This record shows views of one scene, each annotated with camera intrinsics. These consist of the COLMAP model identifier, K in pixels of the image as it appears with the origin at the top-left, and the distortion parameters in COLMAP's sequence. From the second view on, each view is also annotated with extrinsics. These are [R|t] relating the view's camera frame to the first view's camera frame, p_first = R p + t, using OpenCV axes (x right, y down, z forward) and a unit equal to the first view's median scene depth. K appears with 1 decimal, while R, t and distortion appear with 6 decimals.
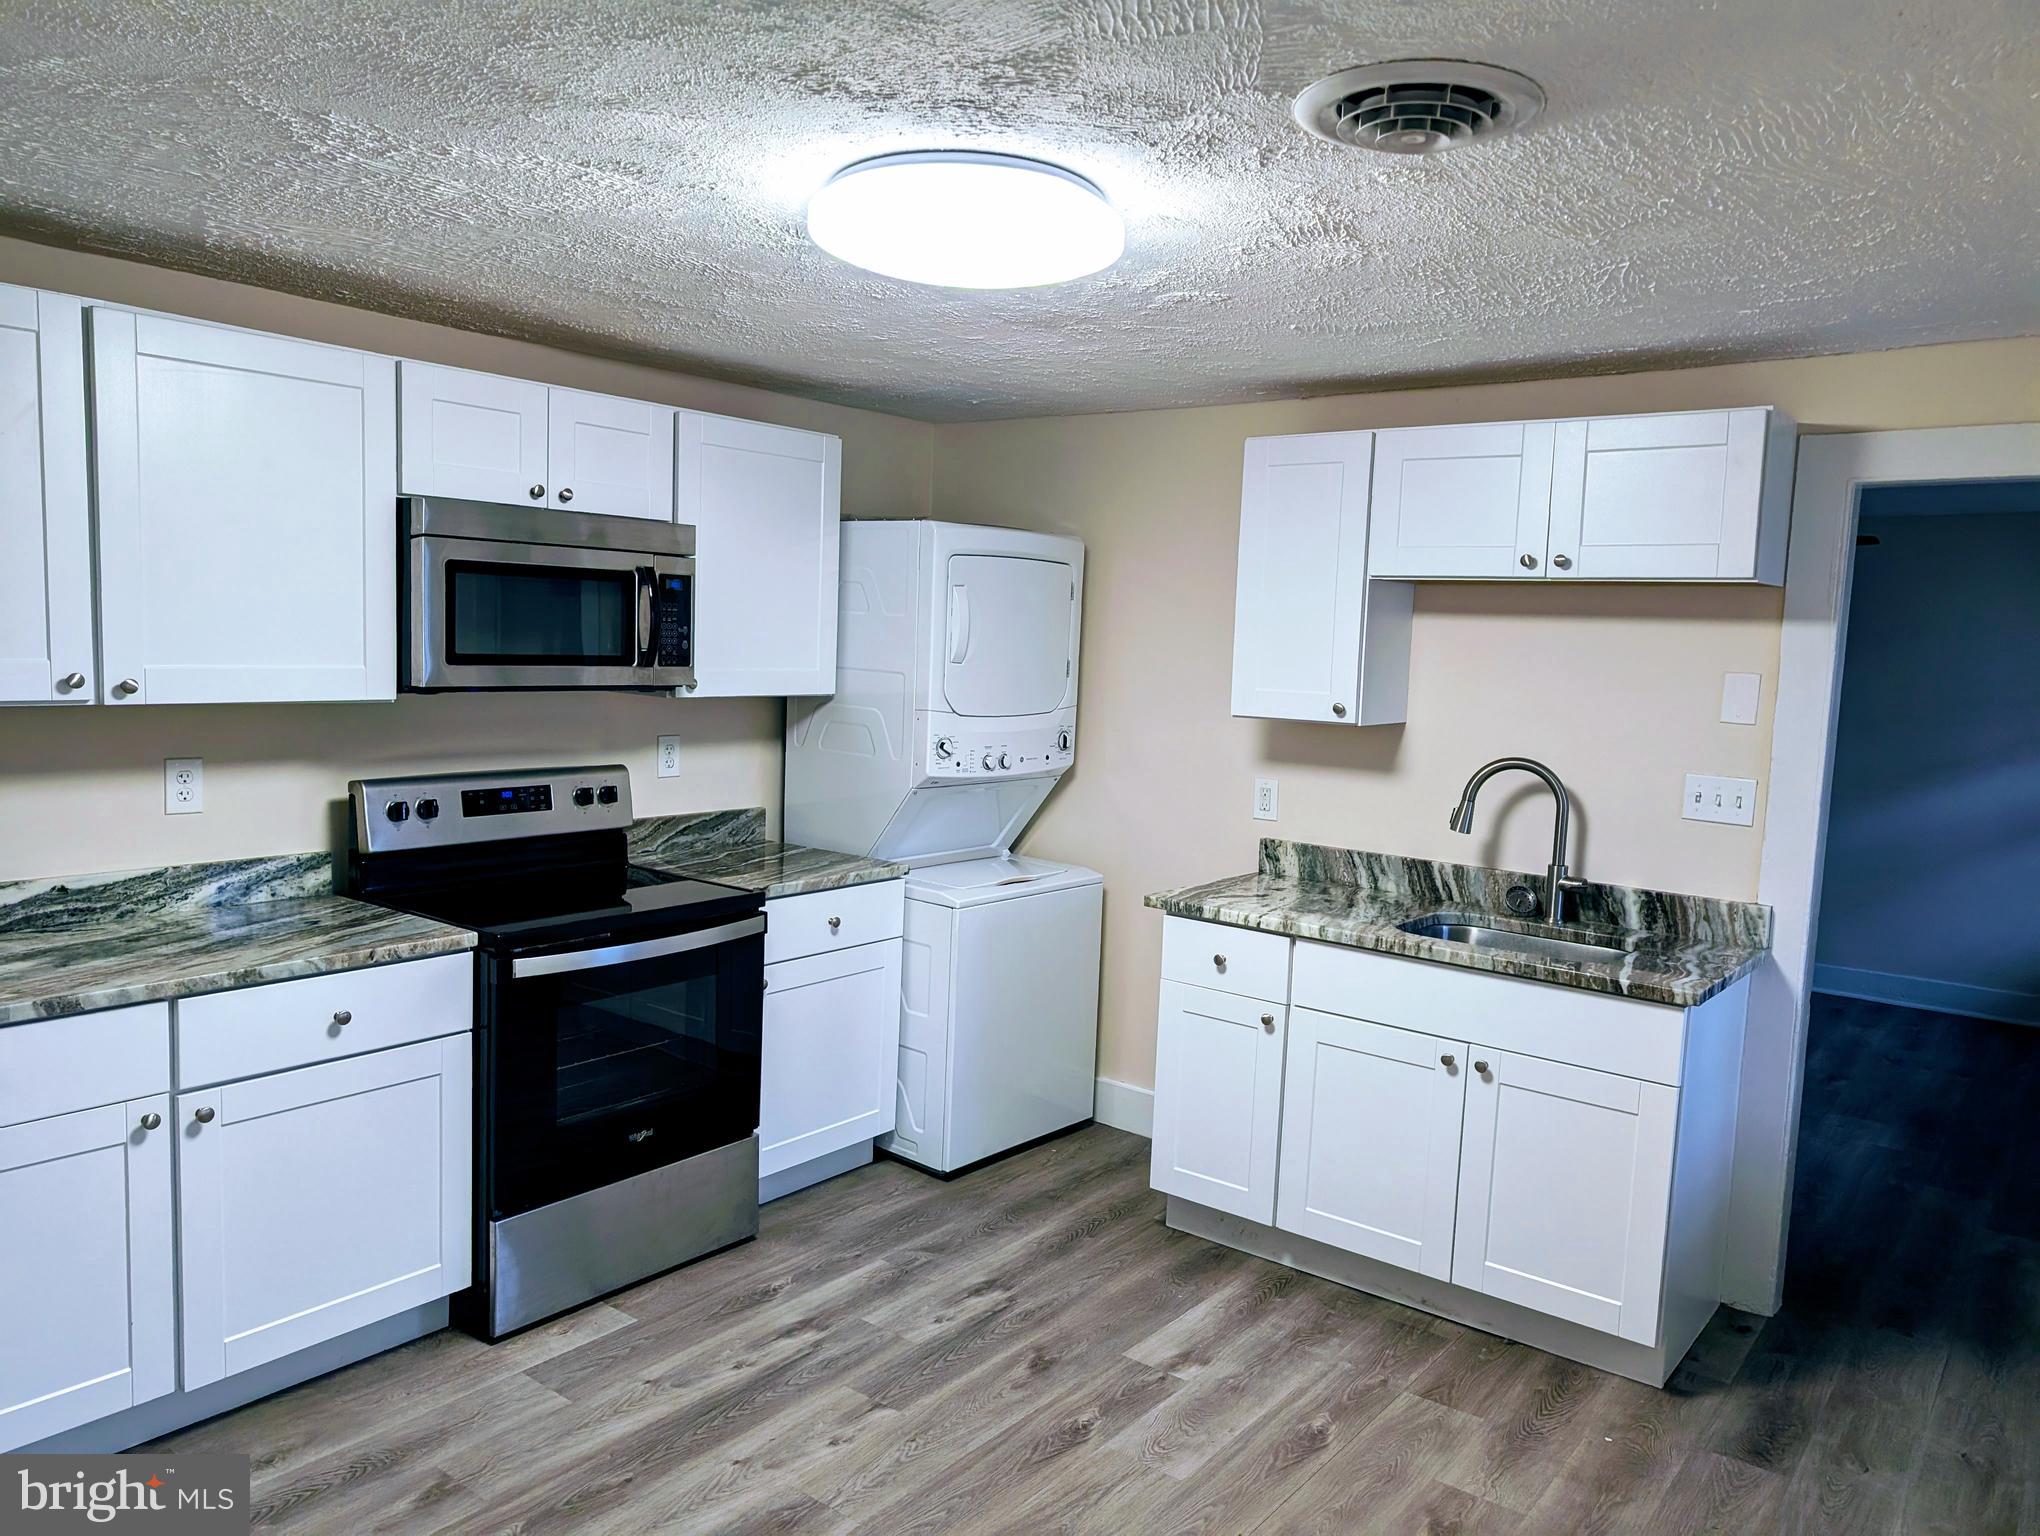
lens RADIAL K [[1441.8, 0, 1021.6], [0, 1441.8, 766.8], [0, 0, 1]] dist [0.010700, -0.008865]
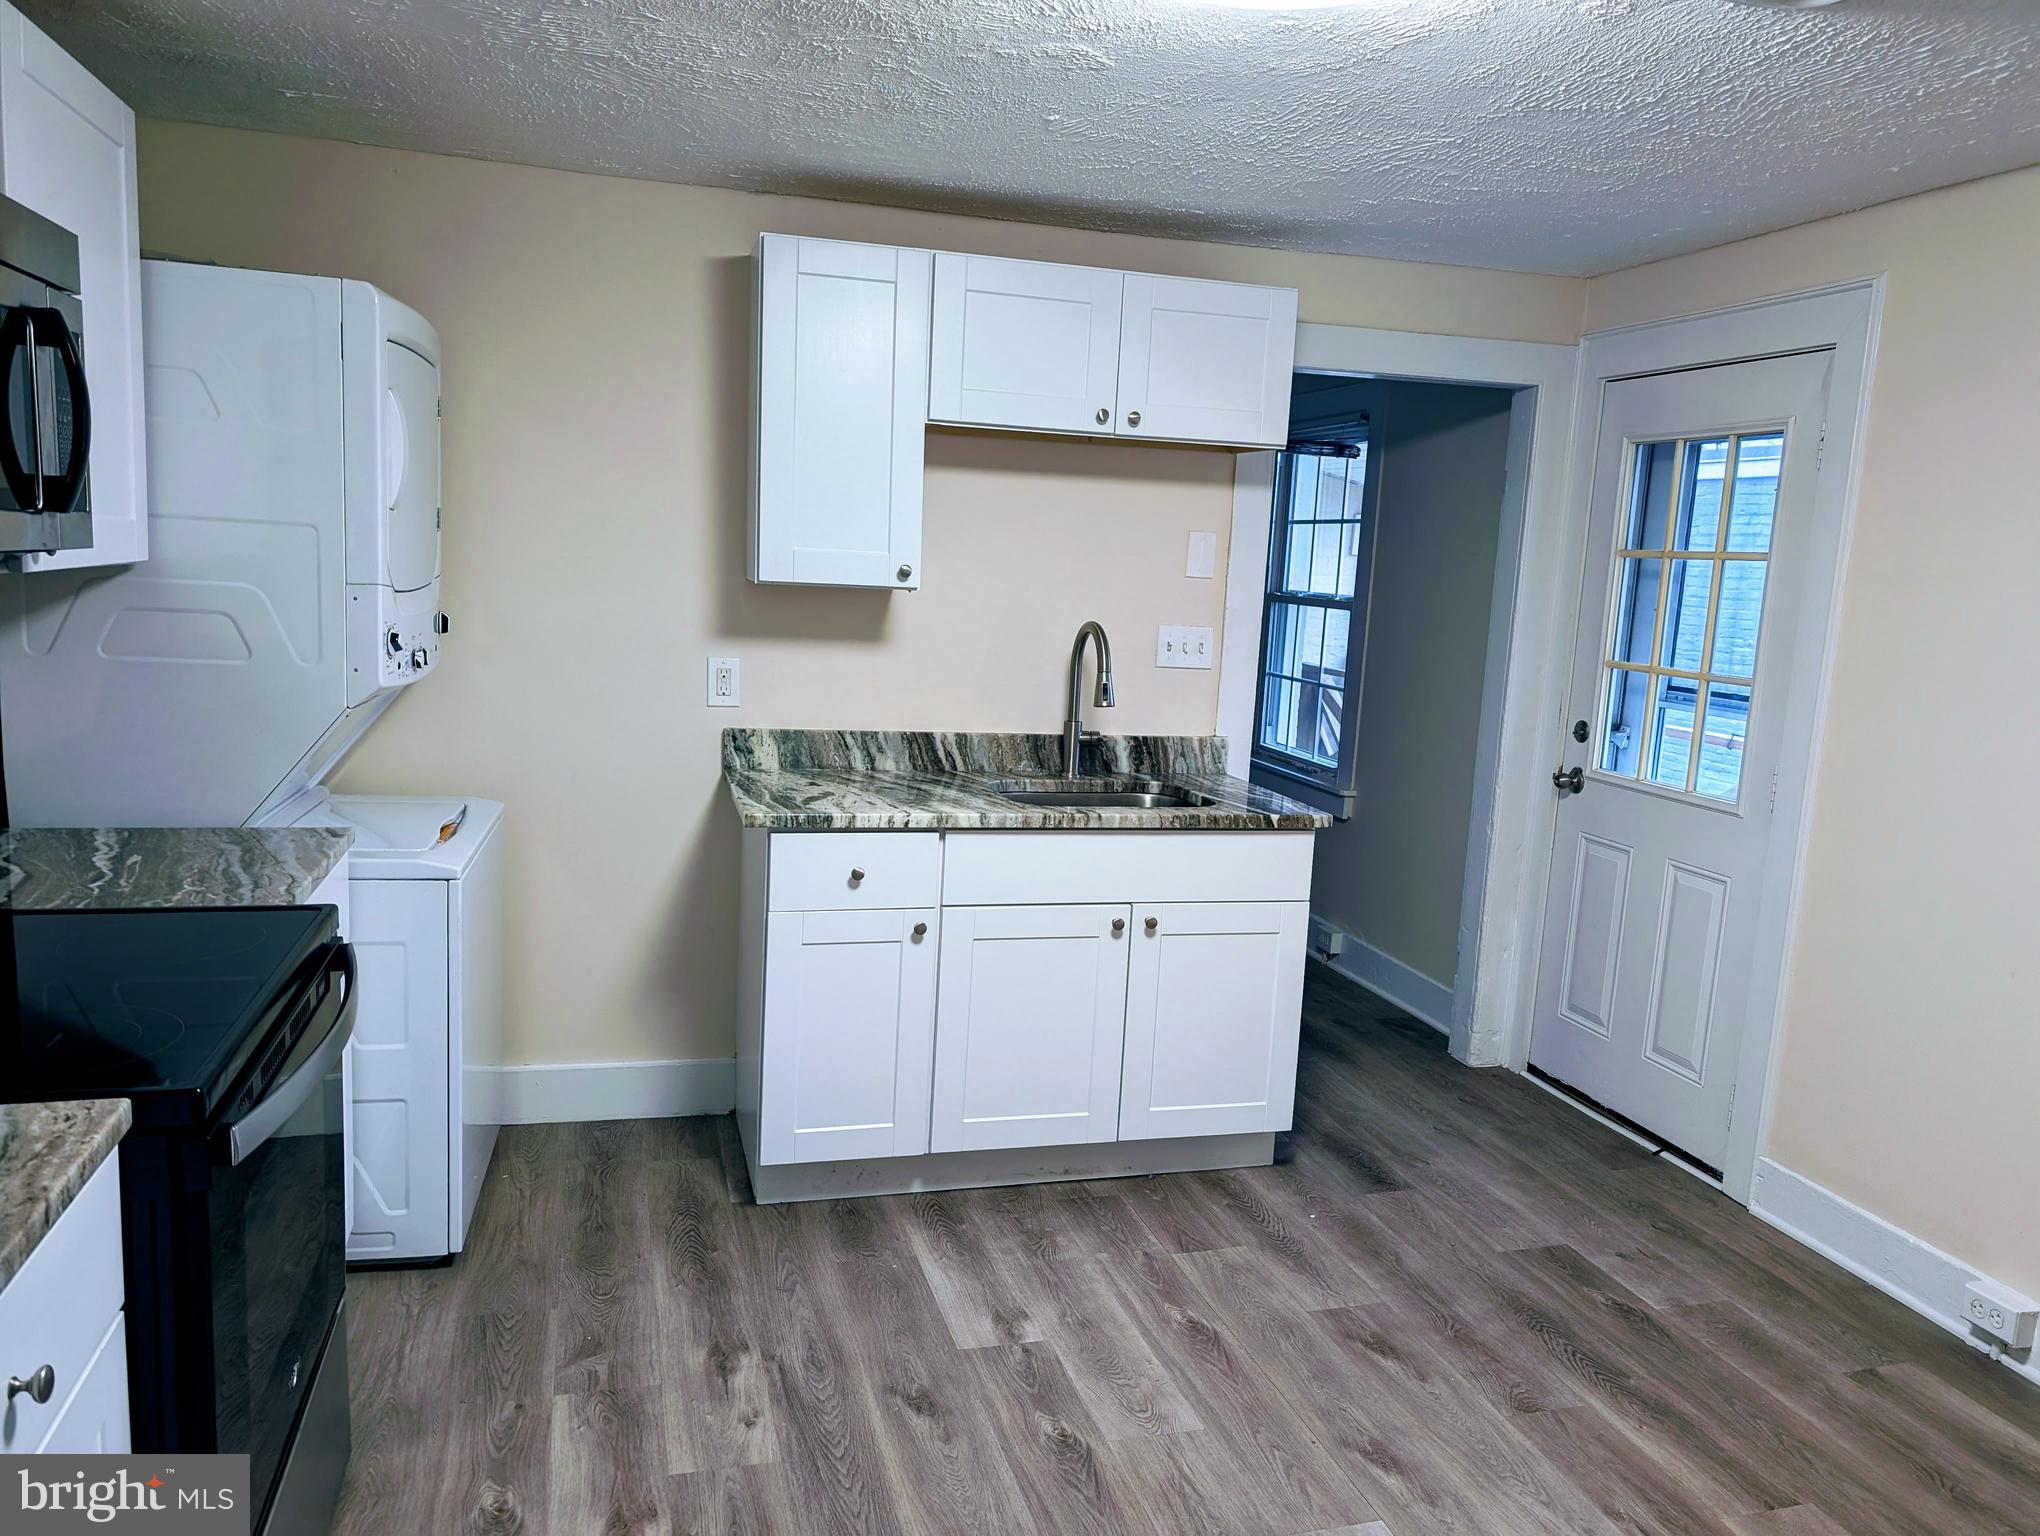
lens RADIAL K [[1441.8, 0, 1040.2], [0, 1441.8, 765.6], [0, 0, 1]] dist [0.010700, -0.008865]
pose [[0.595247, -0.125871, 0.793623, -0.476604], [0.049564, 0.991526, 0.120084, -0.025395], [-0.802013, -0.032144, 0.596441, 0.427697]]
